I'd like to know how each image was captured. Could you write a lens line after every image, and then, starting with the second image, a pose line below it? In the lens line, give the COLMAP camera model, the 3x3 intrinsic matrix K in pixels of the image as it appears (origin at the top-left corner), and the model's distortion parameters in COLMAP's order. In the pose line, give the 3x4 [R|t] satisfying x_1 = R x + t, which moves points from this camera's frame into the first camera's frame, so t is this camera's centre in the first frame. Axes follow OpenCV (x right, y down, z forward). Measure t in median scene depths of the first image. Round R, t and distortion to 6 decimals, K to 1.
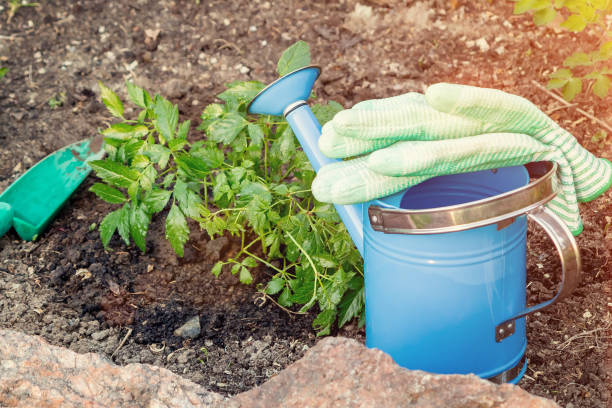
lens RADIAL K [[1718.0, 0, 308.7], [0, 1718.0, 205.5], [0, 0, 1]] dist [0.092502, 0.000000]
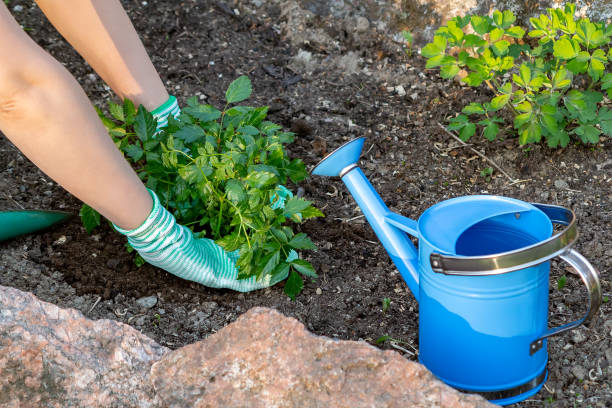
lens RADIAL K [[1577.7, 0, 310.0], [0, 1577.7, 204.4], [0, 0, 1]] dist [0.060961, 0.000000]
pose [[0.996801, 0.069843, 0.038866, -0.000111], [-0.069310, 0.997484, -0.014915, 0.008349], [-0.039810, 0.012173, 0.999133, -0.117932]]
